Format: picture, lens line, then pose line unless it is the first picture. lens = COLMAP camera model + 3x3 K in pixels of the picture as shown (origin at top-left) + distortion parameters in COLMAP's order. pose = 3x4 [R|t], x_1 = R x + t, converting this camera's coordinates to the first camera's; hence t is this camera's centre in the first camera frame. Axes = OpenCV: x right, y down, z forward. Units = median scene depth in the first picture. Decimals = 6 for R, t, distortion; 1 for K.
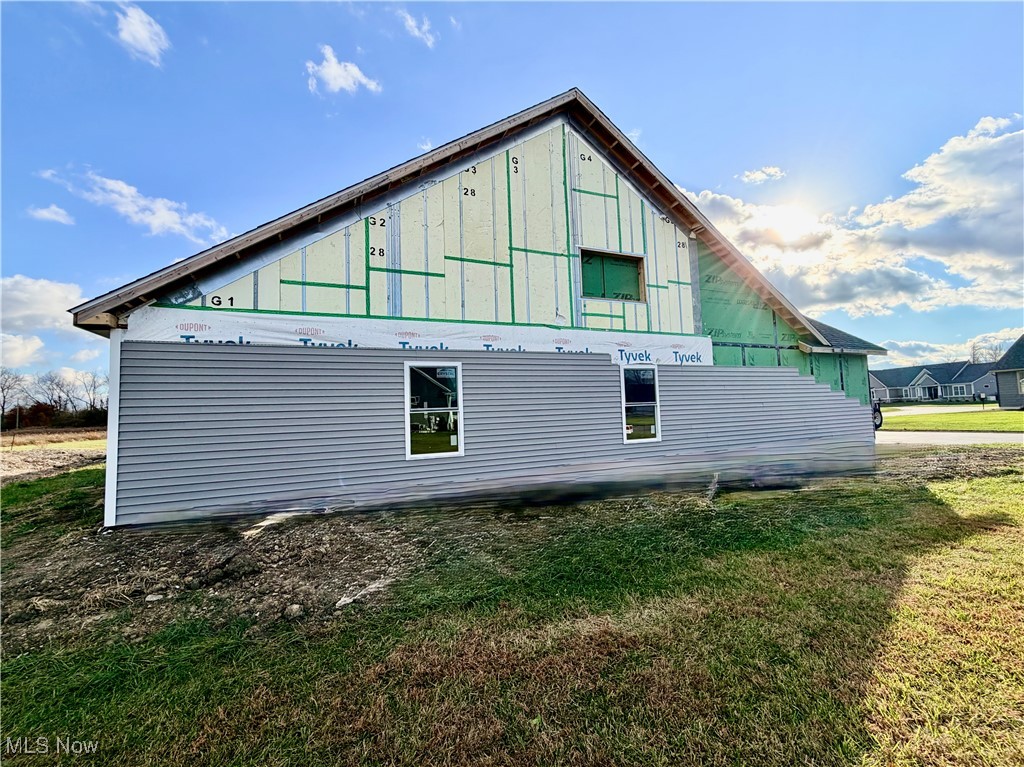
lens RADIAL K [[412.4, 0, 513.5], [0, 412.4, 385.8], [0, 0, 1]] dist [0.009533, -0.000168]
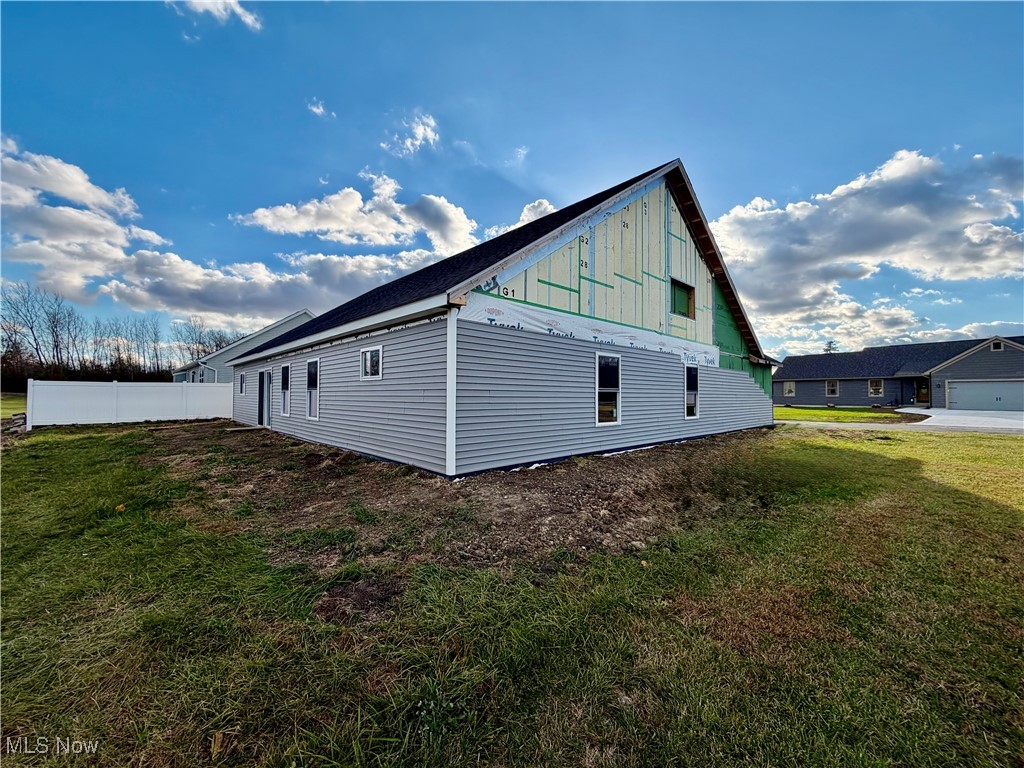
lens RADIAL K [[412.4, 0, 504.9], [0, 412.4, 383.8], [0, 0, 1]] dist [0.009533, -0.000168]
pose [[0.927844, 0.053710, 0.369082, -0.987520], [-0.068637, 0.997265, 0.027423, 0.026461], [-0.366599, -0.050777, 0.928992, -0.112413]]
